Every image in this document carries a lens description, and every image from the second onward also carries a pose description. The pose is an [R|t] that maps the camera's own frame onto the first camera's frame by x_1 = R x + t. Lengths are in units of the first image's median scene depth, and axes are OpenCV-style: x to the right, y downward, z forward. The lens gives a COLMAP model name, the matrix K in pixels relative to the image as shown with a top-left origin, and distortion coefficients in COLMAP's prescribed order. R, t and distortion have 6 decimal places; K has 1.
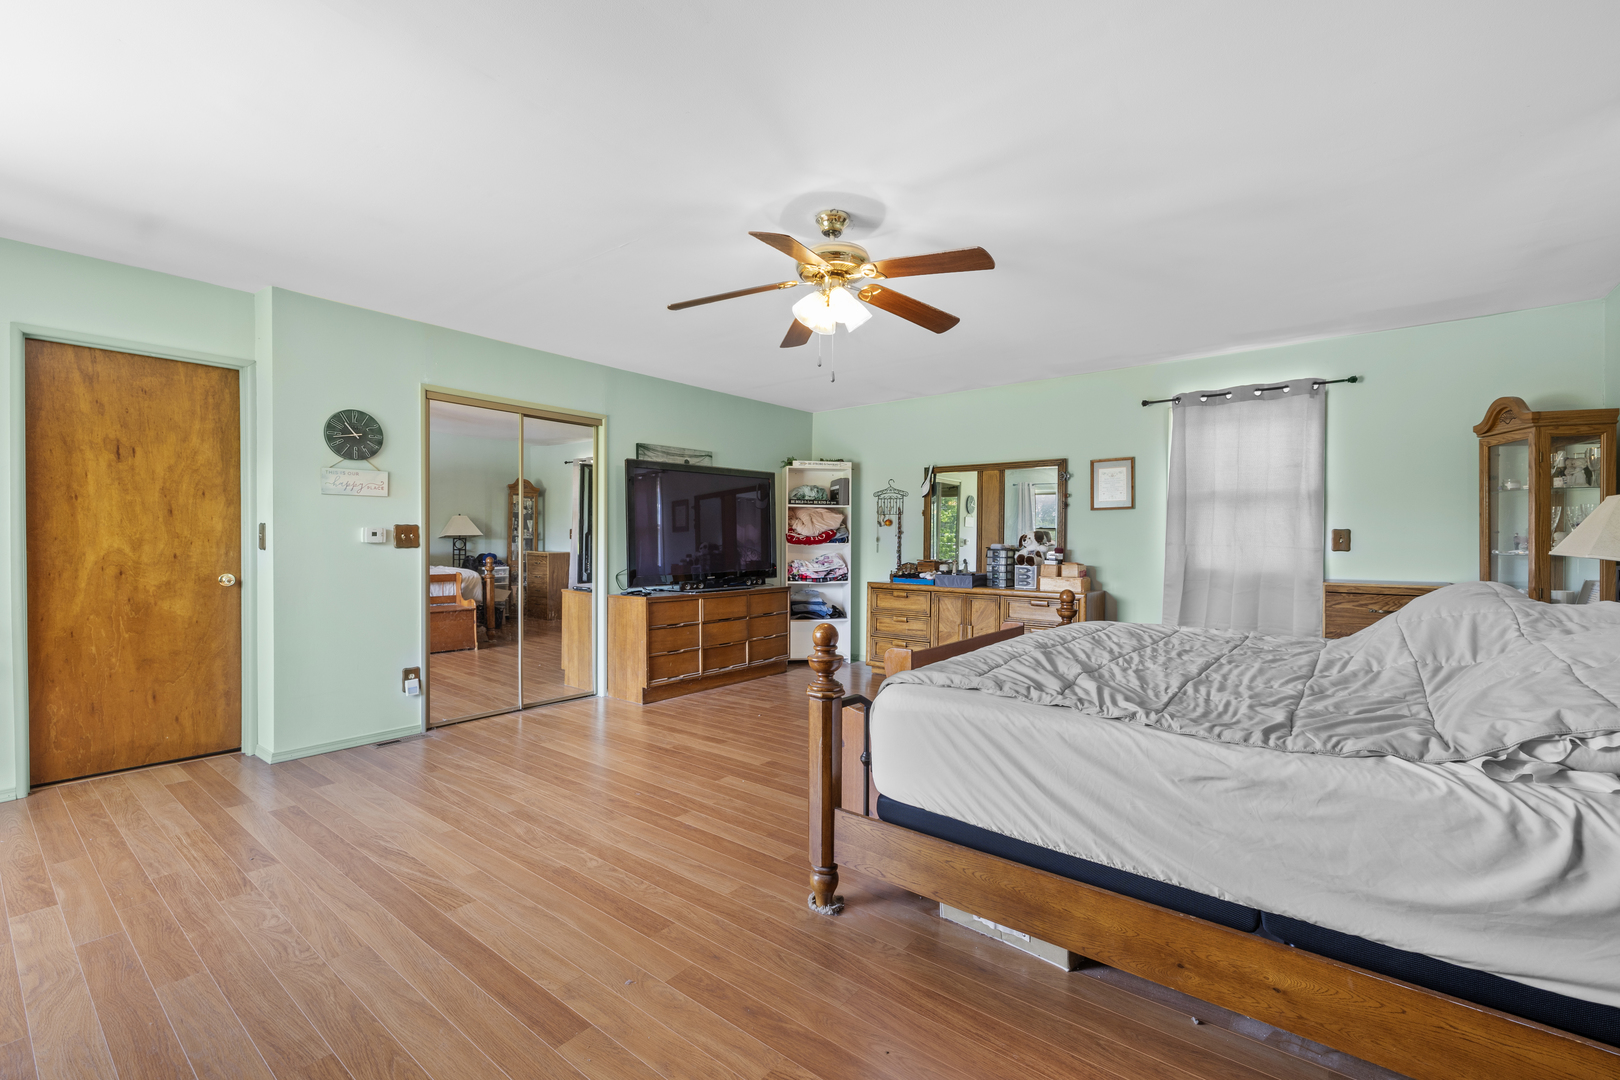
lens RADIAL K [[687.8, 0, 812.3], [0, 687.8, 543.9], [0, 0, 1]] dist [0.000831, -0.000636]
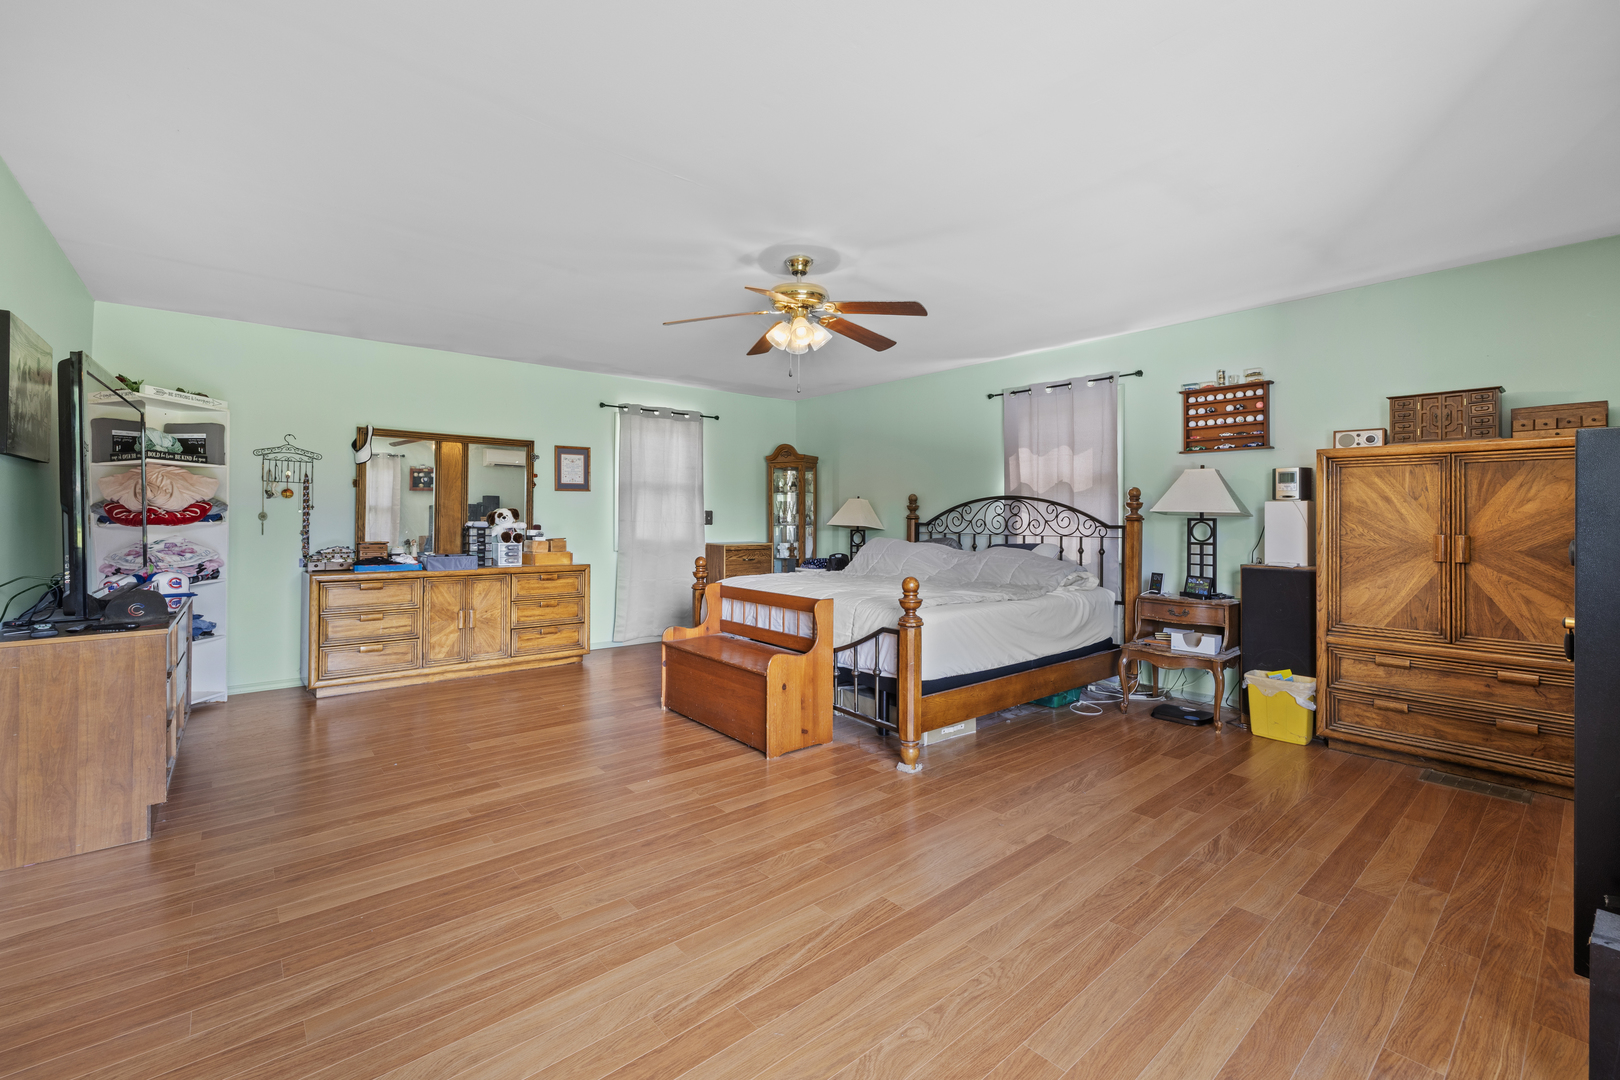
lens RADIAL K [[687.8, 0, 816.6], [0, 687.8, 511.8], [0, 0, 1]] dist [0.000831, -0.000636]
pose [[0.192618, 0.005588, 0.981258, -0.959351], [0.002093, 0.999979, -0.006105, -0.010925], [-0.981272, 0.003229, 0.192602, 0.594199]]
